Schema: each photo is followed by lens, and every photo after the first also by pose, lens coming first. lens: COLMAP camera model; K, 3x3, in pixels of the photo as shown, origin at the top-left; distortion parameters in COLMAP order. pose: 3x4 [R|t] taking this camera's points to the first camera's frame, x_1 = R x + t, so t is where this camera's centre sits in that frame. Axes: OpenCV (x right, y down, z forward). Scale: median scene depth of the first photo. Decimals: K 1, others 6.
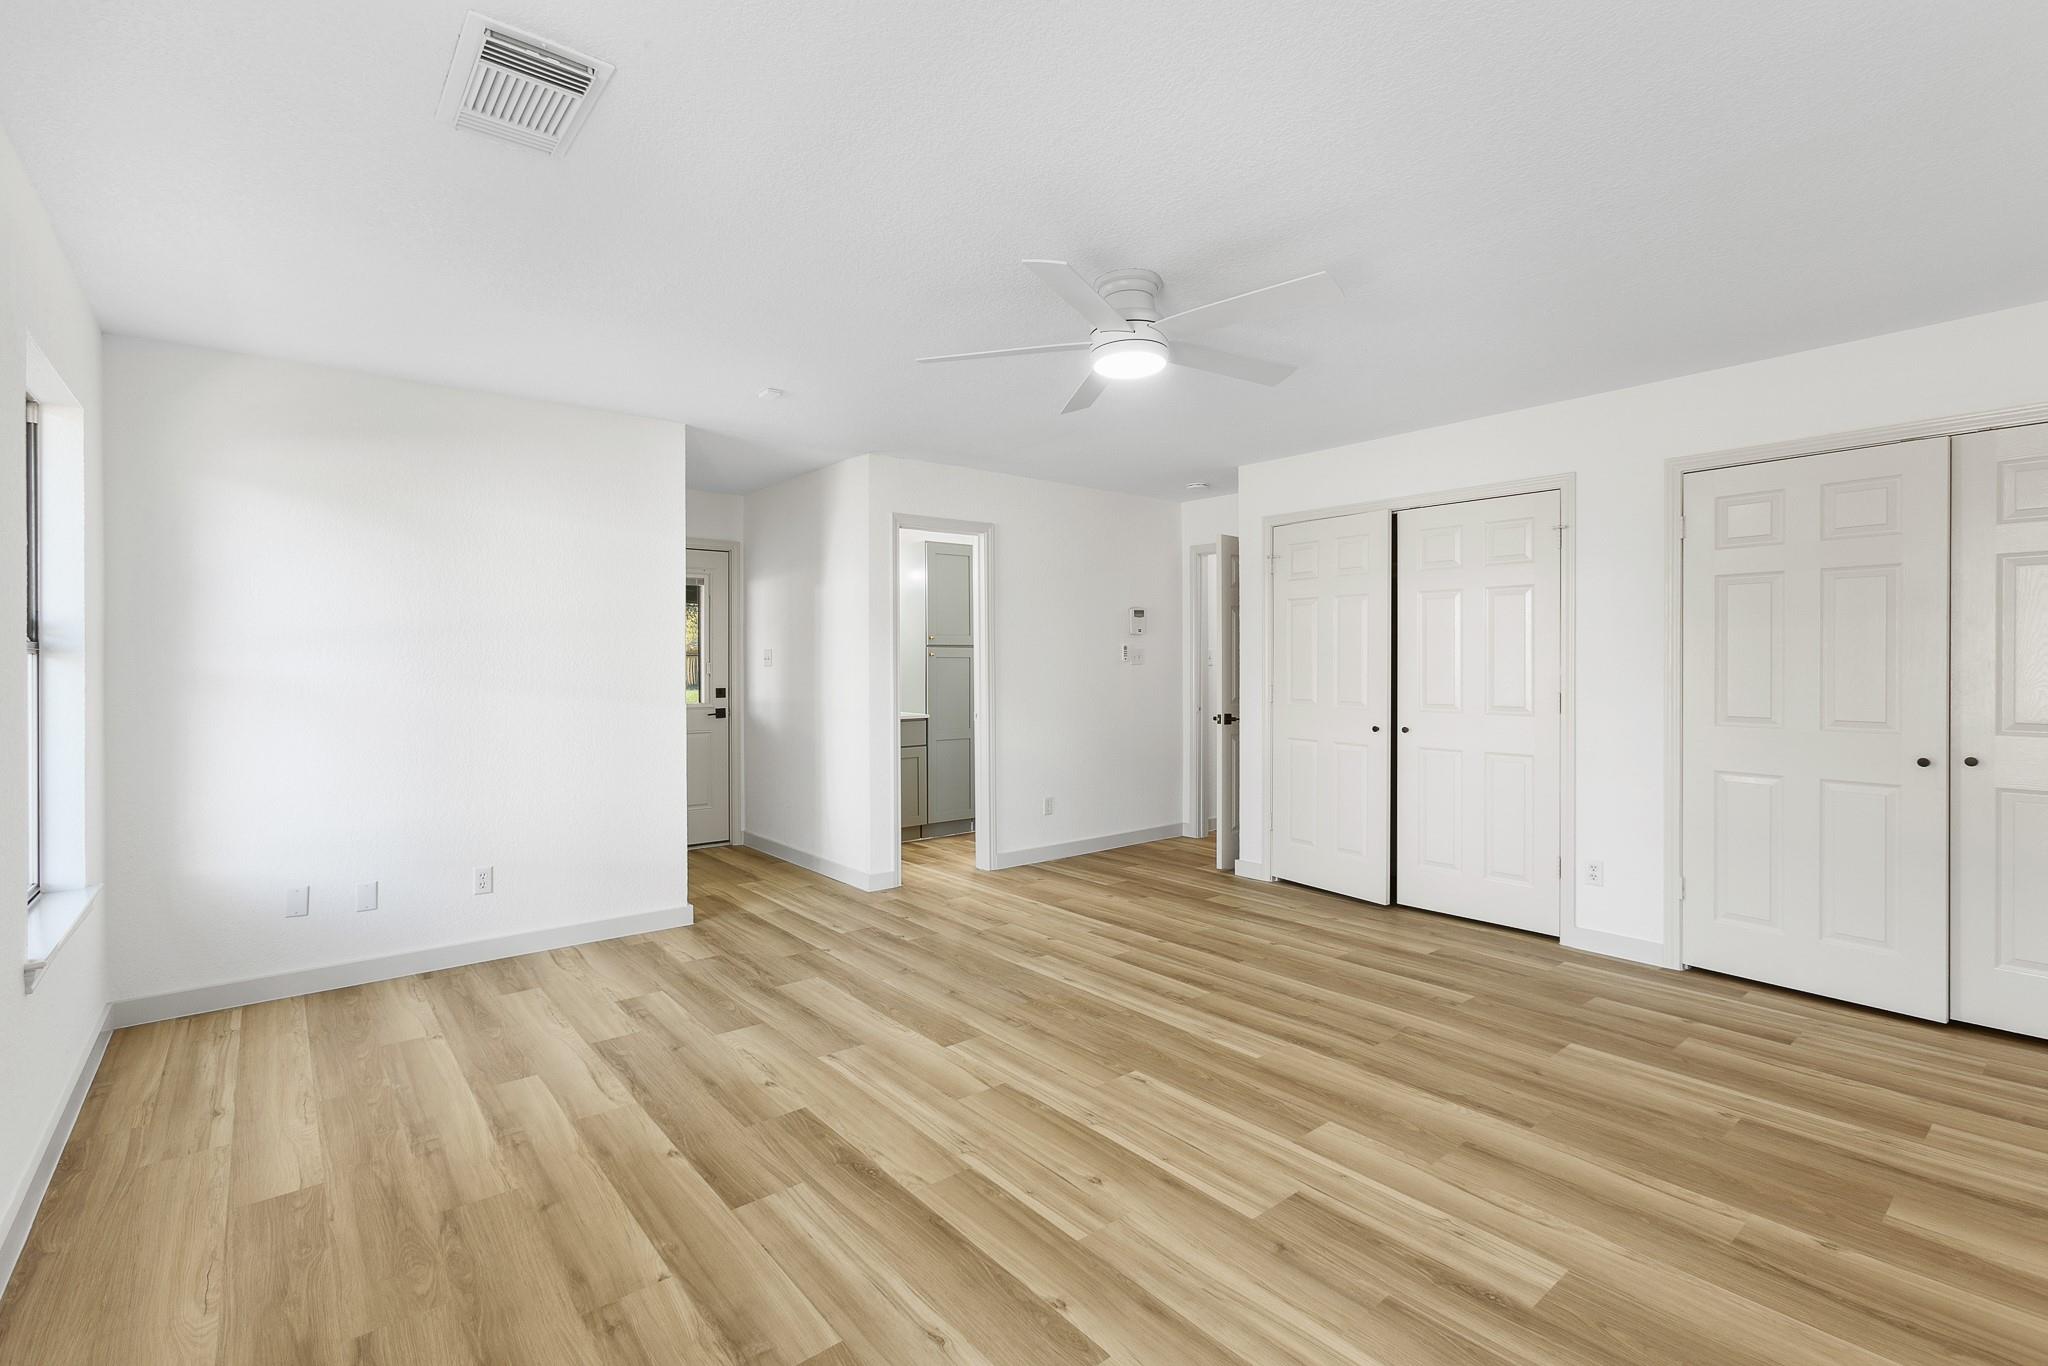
lens RADIAL K [[930.7, 0, 995.9], [0, 930.7, 679.2], [0, 0, 1]] dist [-0.015505, 0.012513]
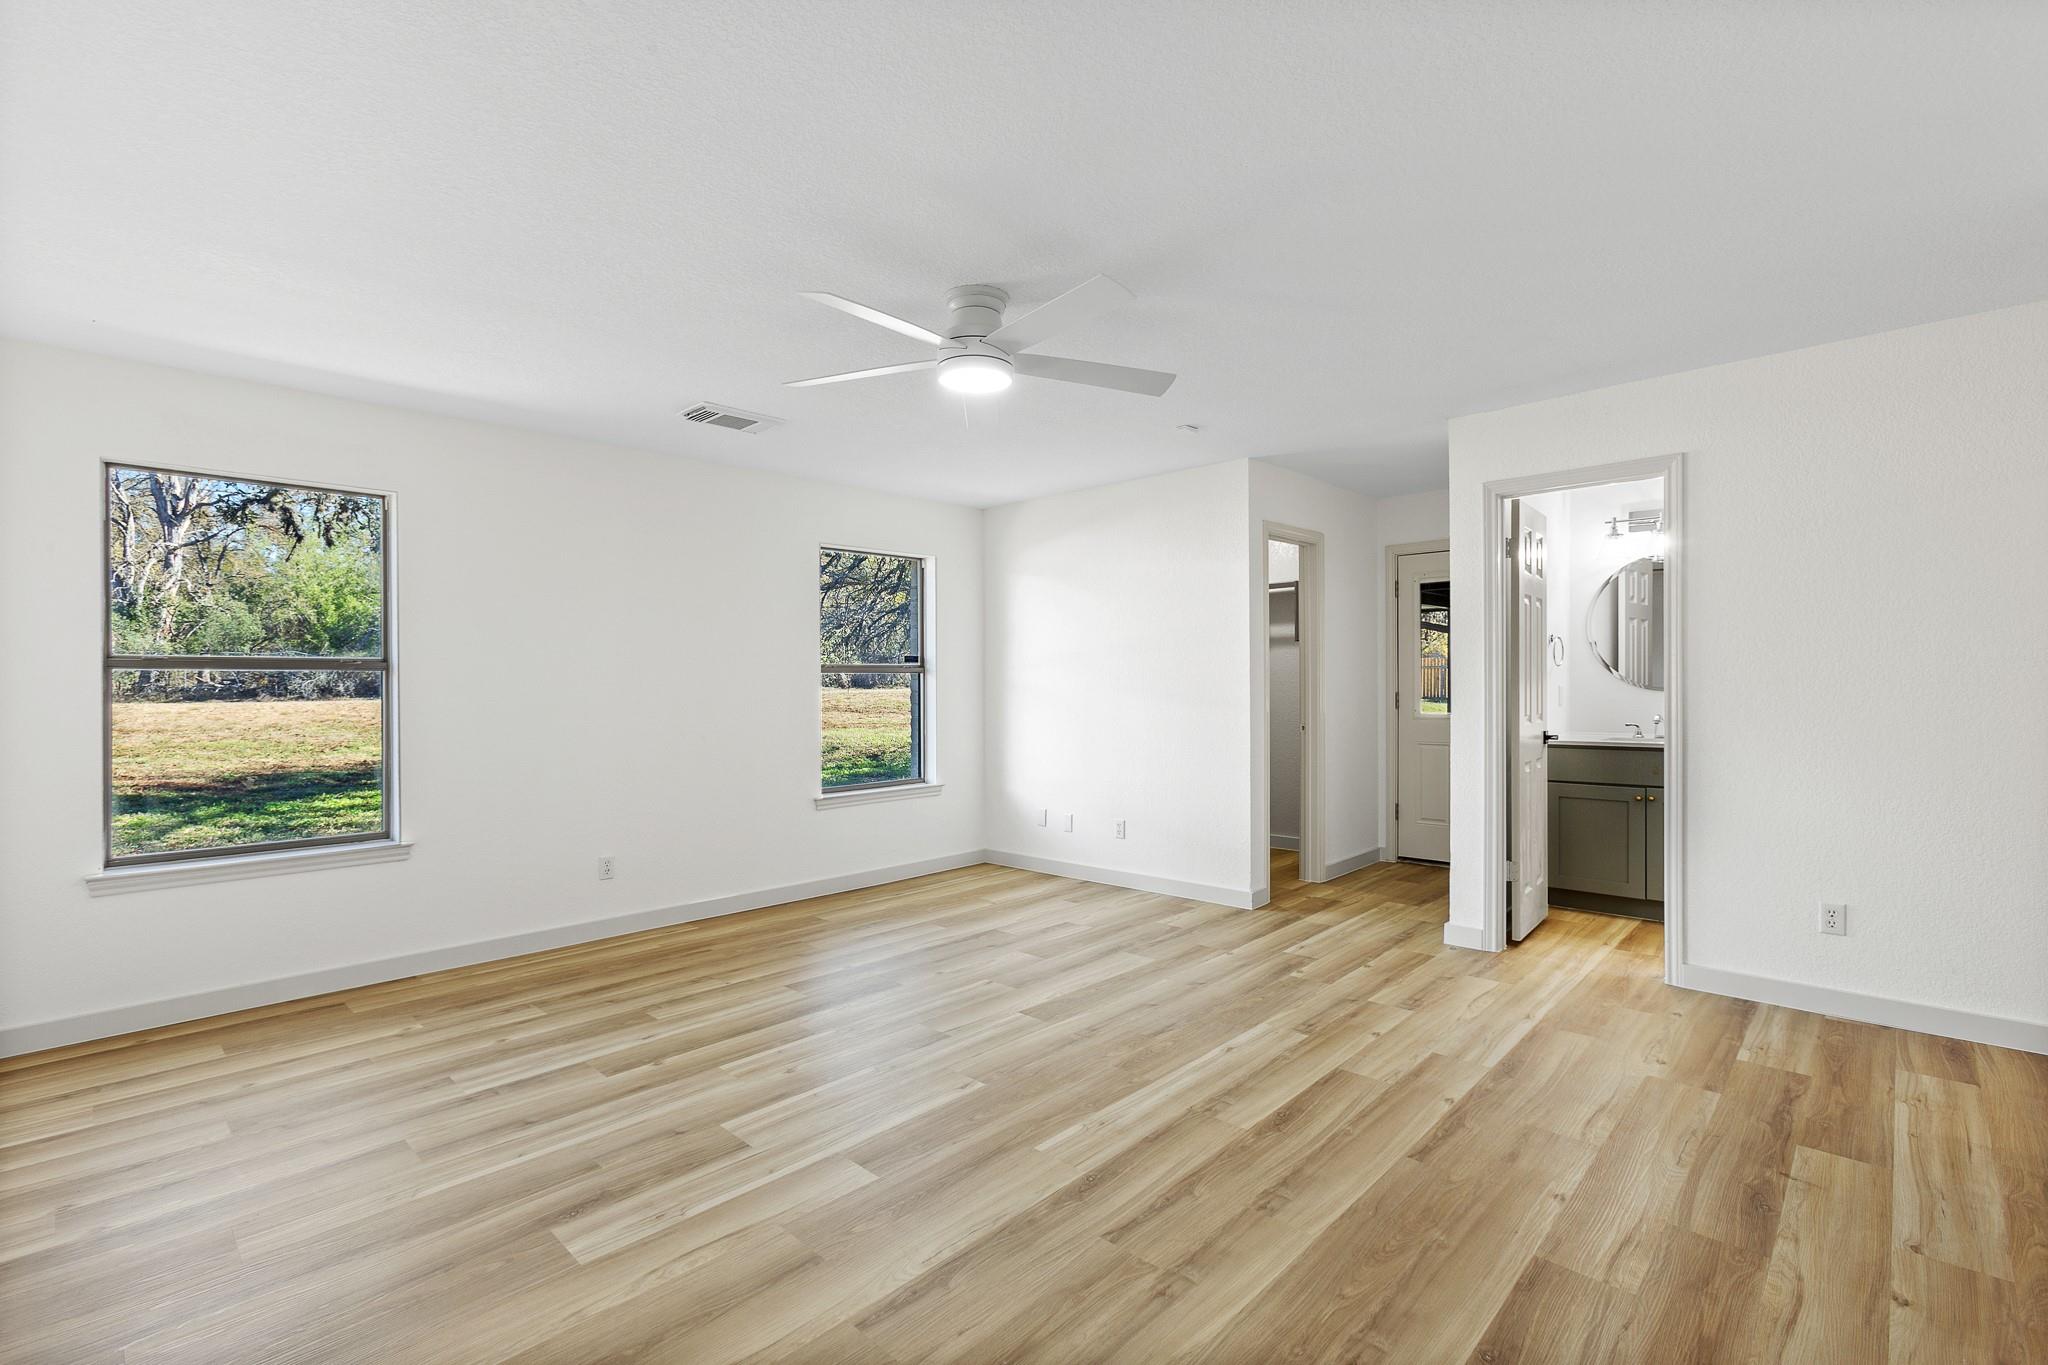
lens RADIAL K [[930.7, 0, 995.9], [0, 930.7, 678.7], [0, 0, 1]] dist [-0.015505, 0.012513]
pose [[0.110669, -0.000219, -0.993857, 0.986500], [-0.003522, 0.999994, -0.000612, -0.008691], [0.993851, 0.003568, 0.110668, 0.782551]]
